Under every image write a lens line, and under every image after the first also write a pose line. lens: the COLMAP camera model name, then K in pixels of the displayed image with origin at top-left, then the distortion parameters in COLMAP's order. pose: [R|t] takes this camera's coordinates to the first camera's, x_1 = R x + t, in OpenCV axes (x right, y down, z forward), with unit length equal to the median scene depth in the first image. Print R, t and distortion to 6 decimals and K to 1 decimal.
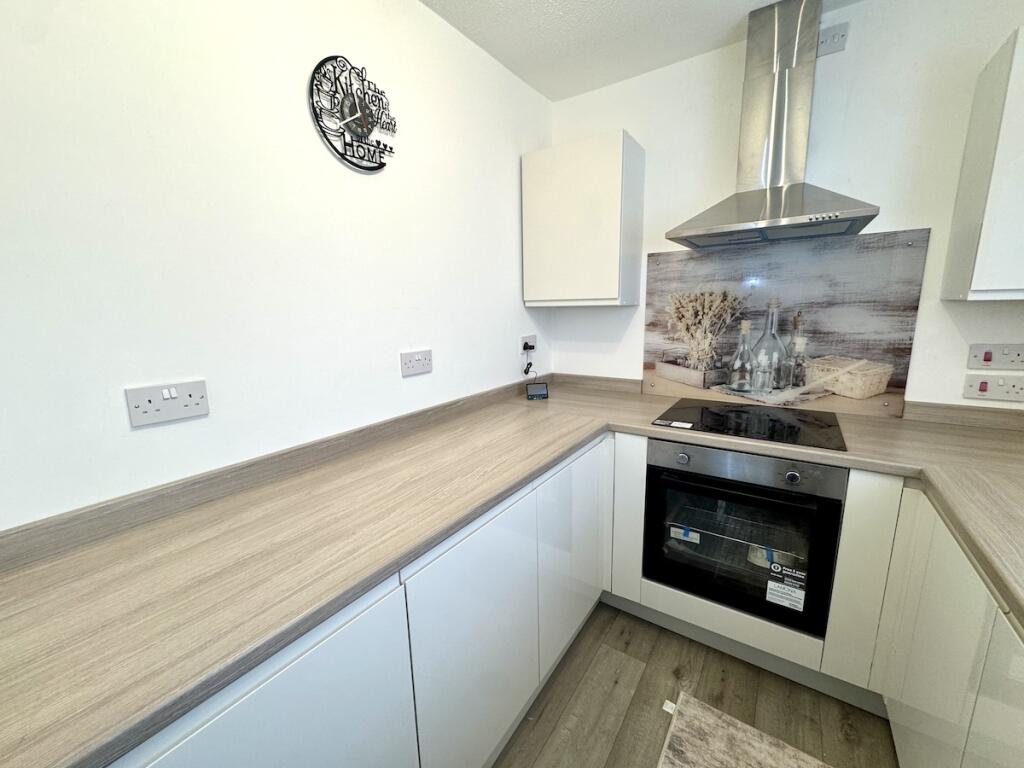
lens RADIAL K [[410.1, 0, 512.5], [0, 410.1, 385.1], [0, 0, 1]] dist [-0.000934, -0.000204]
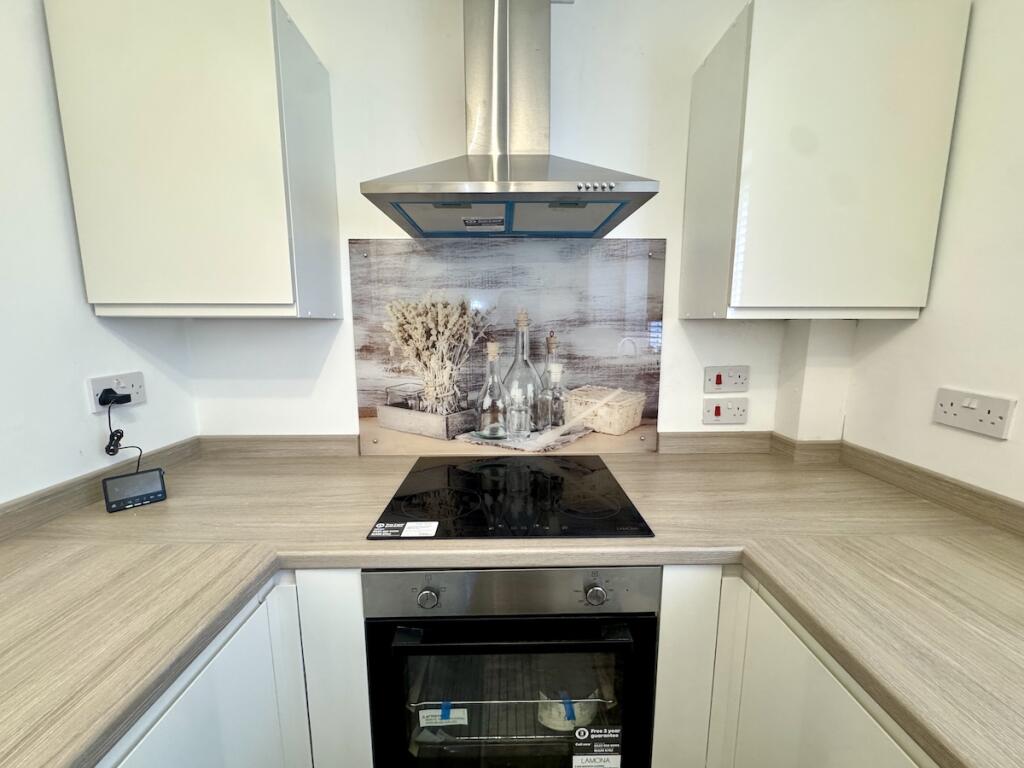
lens RADIAL K [[410.1, 0, 511.2], [0, 410.1, 385.6], [0, 0, 1]] dist [-0.000934, -0.000204]
pose [[0.818517, -0.065591, 0.570726, 0.196062], [0.092944, 0.995492, -0.018891, -0.072169], [-0.566914, 0.068508, 0.820923, 0.432837]]
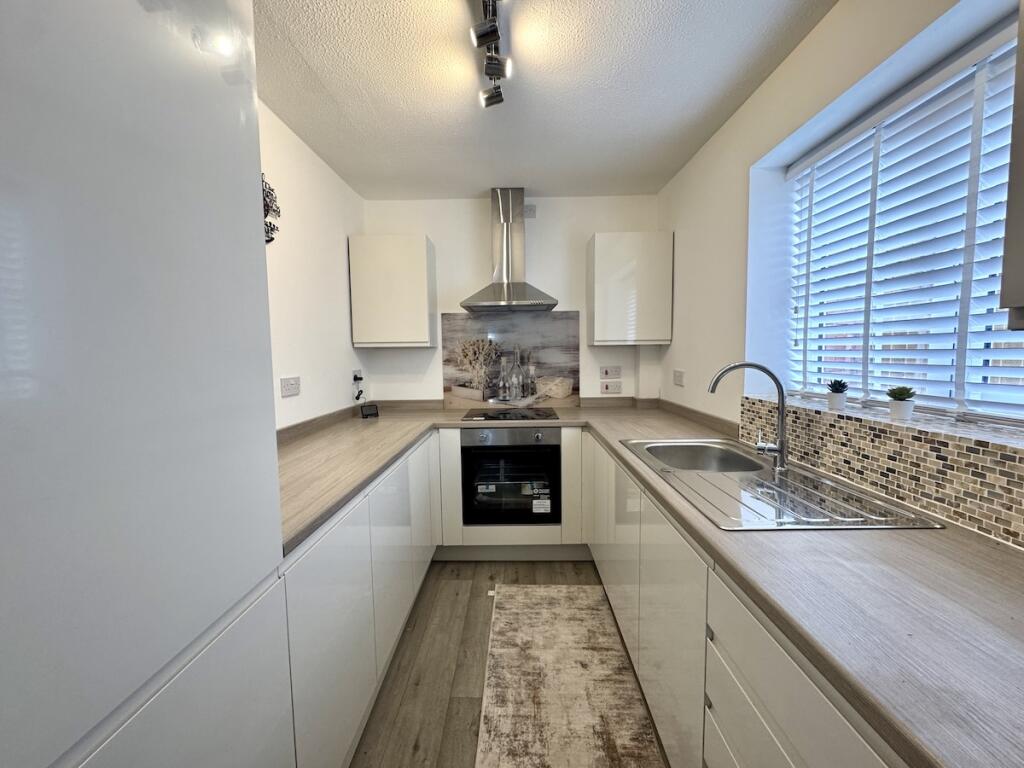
lens RADIAL K [[410.1, 0, 511.8], [0, 410.1, 385.6], [0, 0, 1]] dist [-0.000934, -0.000204]
pose [[0.833844, -0.033347, 0.550992, -0.347220], [0.100890, 0.990566, -0.092732, 0.124632], [-0.542702, 0.132914, 0.829342, -0.407225]]
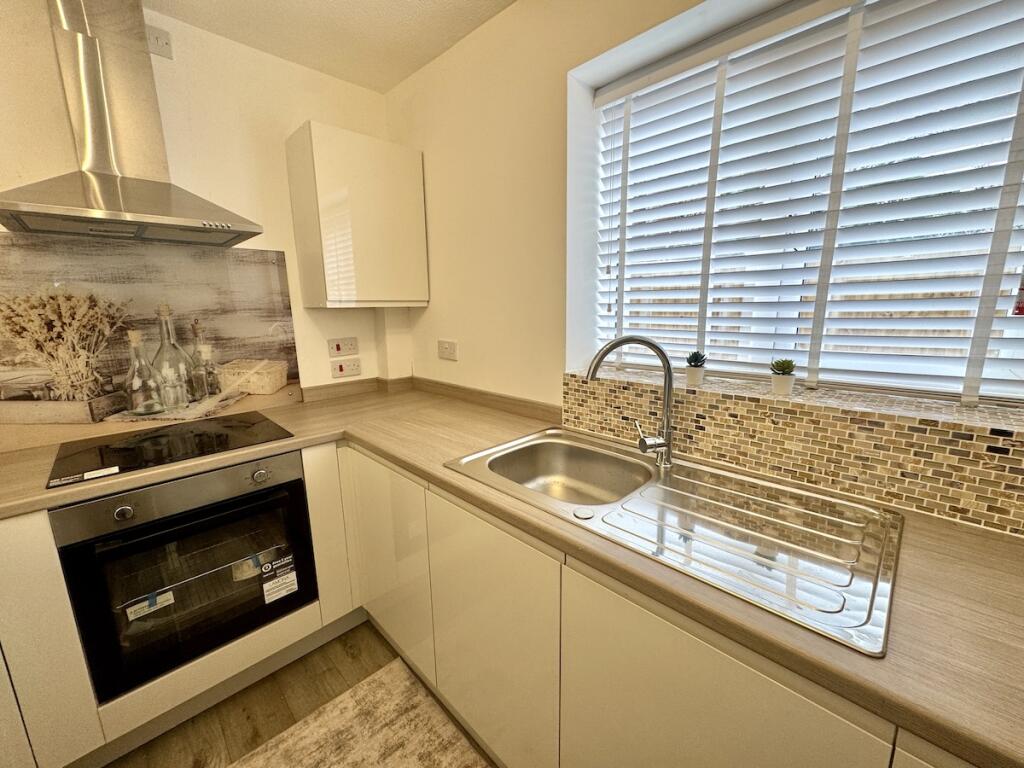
lens RADIAL K [[410.1, 0, 512.6], [0, 410.1, 385.7], [0, 0, 1]] dist [-0.000934, -0.000204]
pose [[0.193803, -0.168247, 0.966506, -0.122747], [0.198604, 0.971514, 0.129295, -0.002871], [-0.960727, 0.166894, 0.221697, 0.097445]]
